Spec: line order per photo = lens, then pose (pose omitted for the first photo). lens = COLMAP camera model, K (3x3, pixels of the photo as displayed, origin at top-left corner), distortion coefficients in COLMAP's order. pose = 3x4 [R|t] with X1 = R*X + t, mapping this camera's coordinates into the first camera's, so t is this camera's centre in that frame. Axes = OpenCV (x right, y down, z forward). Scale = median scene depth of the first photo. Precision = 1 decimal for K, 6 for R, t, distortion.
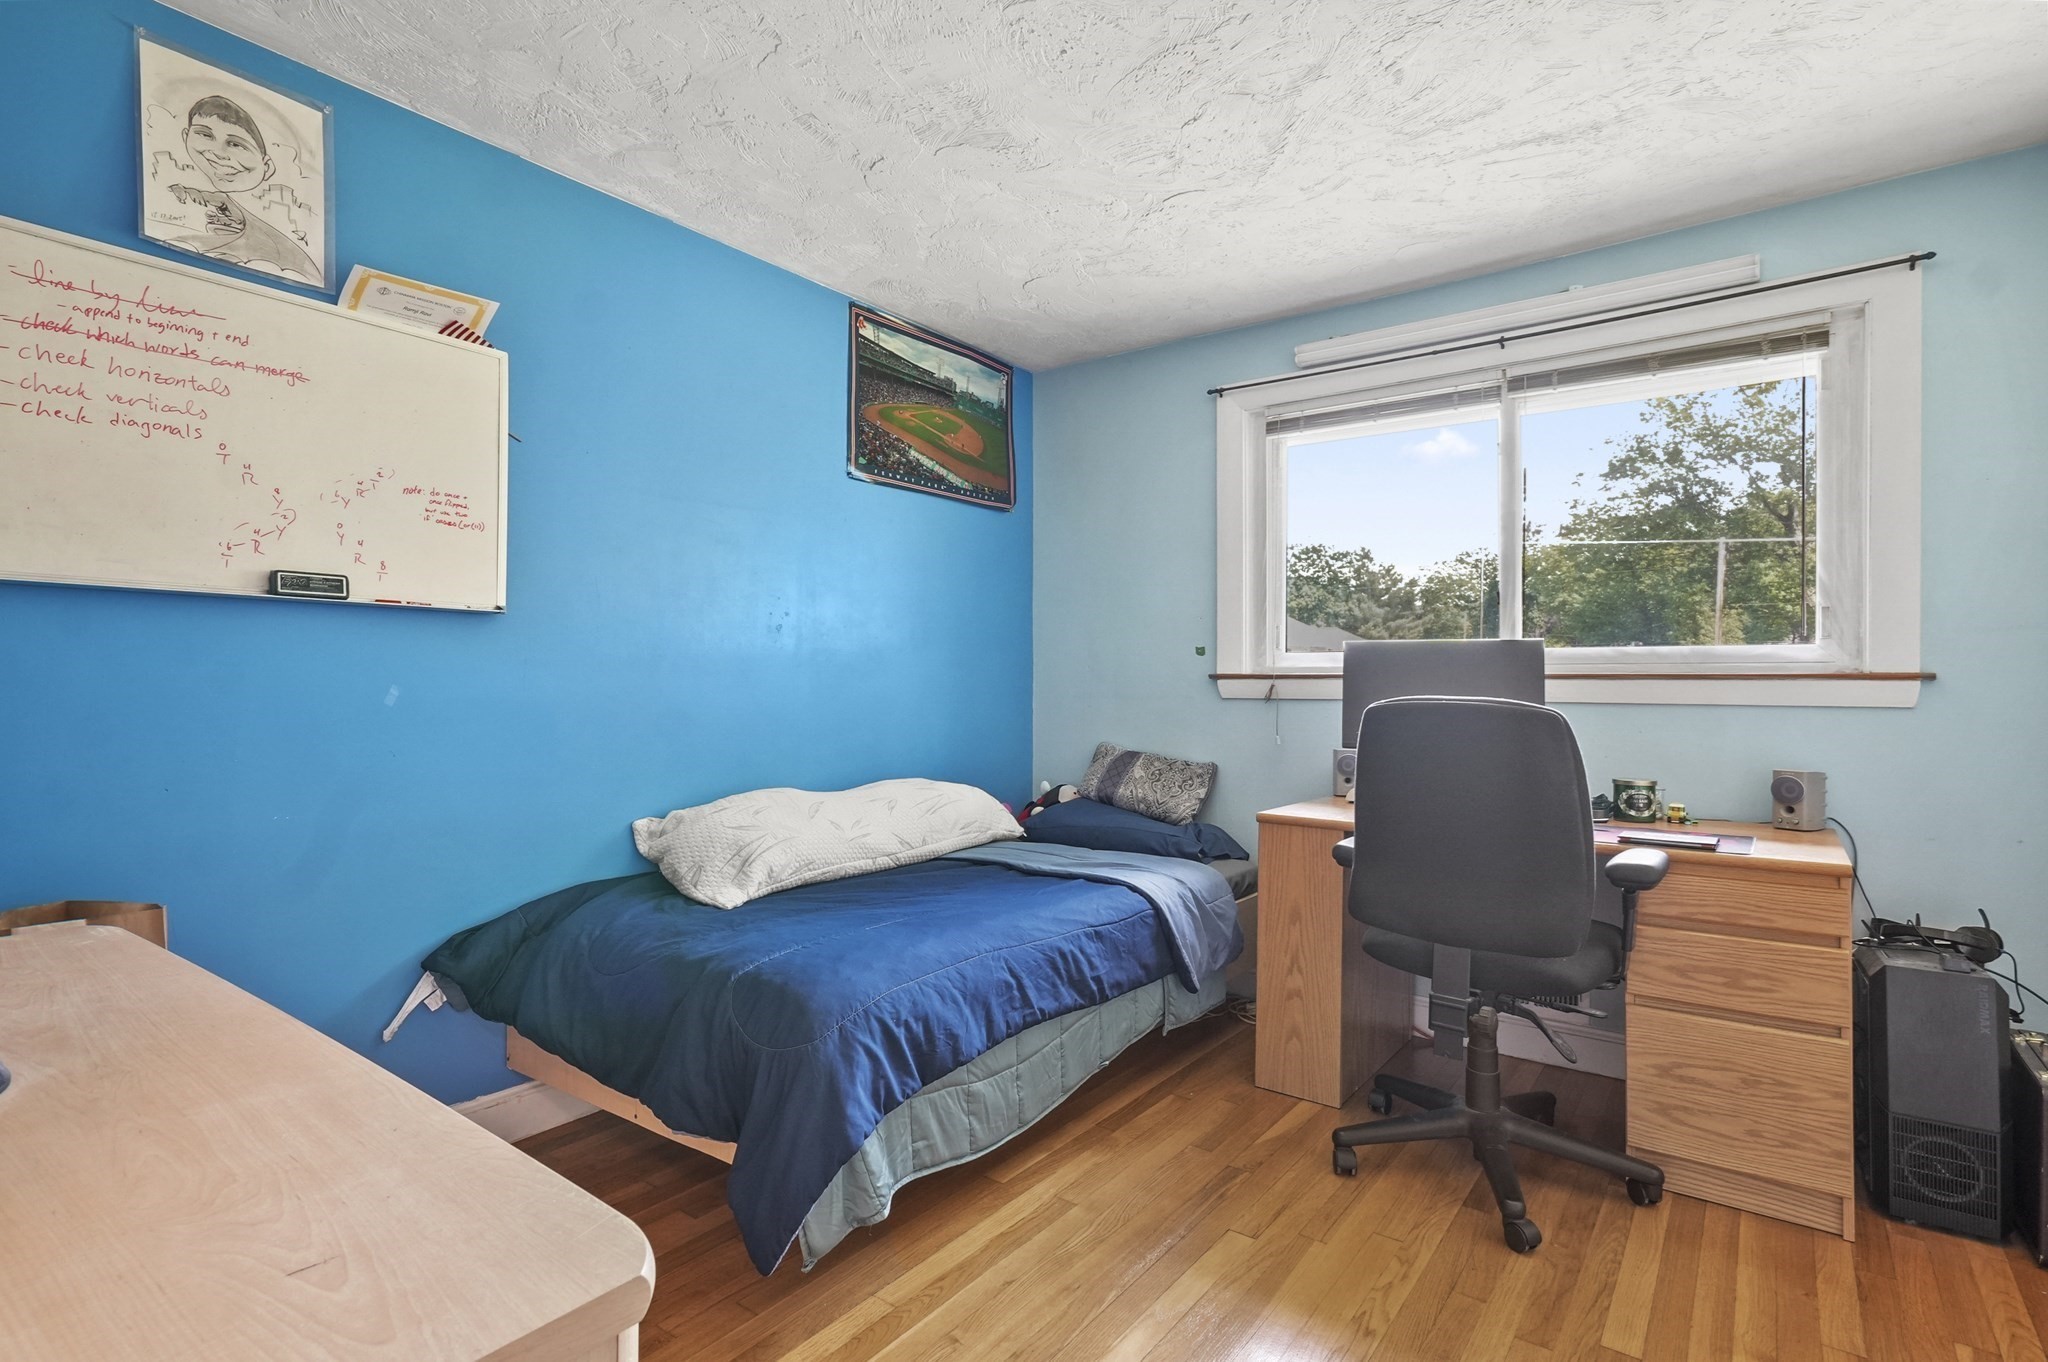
lens RADIAL K [[1017.0, 0, 1037.4], [0, 1017.0, 688.8], [0, 0, 1]] dist [-0.005244, 0.010801]
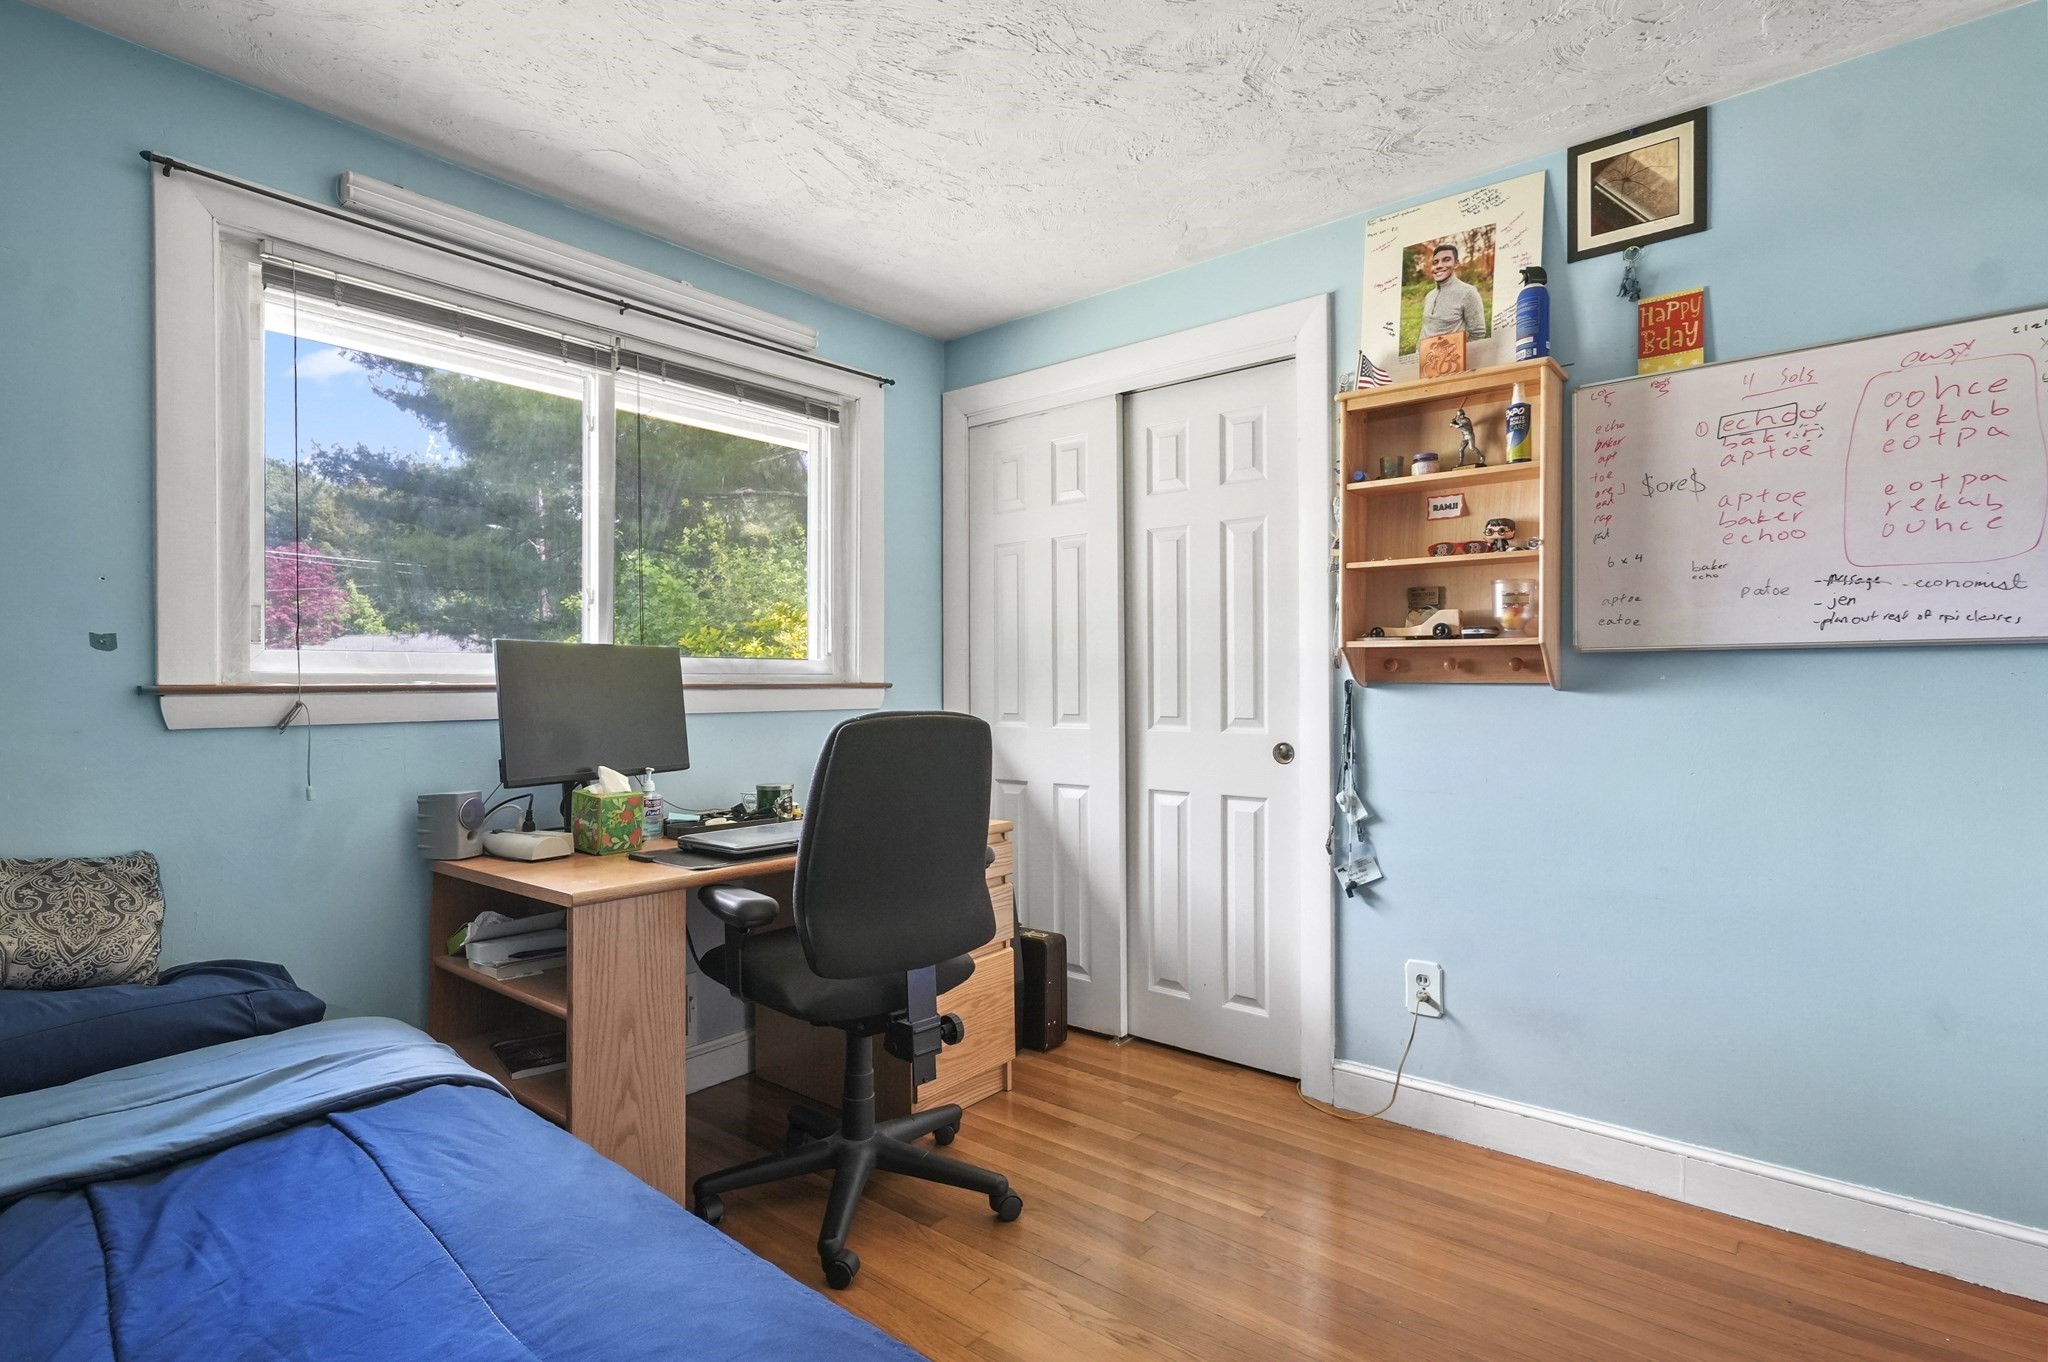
lens RADIAL K [[1017.0, 0, 1025.5], [0, 1017.0, 677.9], [0, 0, 1]] dist [-0.005244, 0.010801]
pose [[0.055038, 0.003165, 0.998479, -0.597504], [0.013459, 0.999902, -0.003911, -0.017899], [-0.998394, 0.013654, 0.054990, 0.908284]]
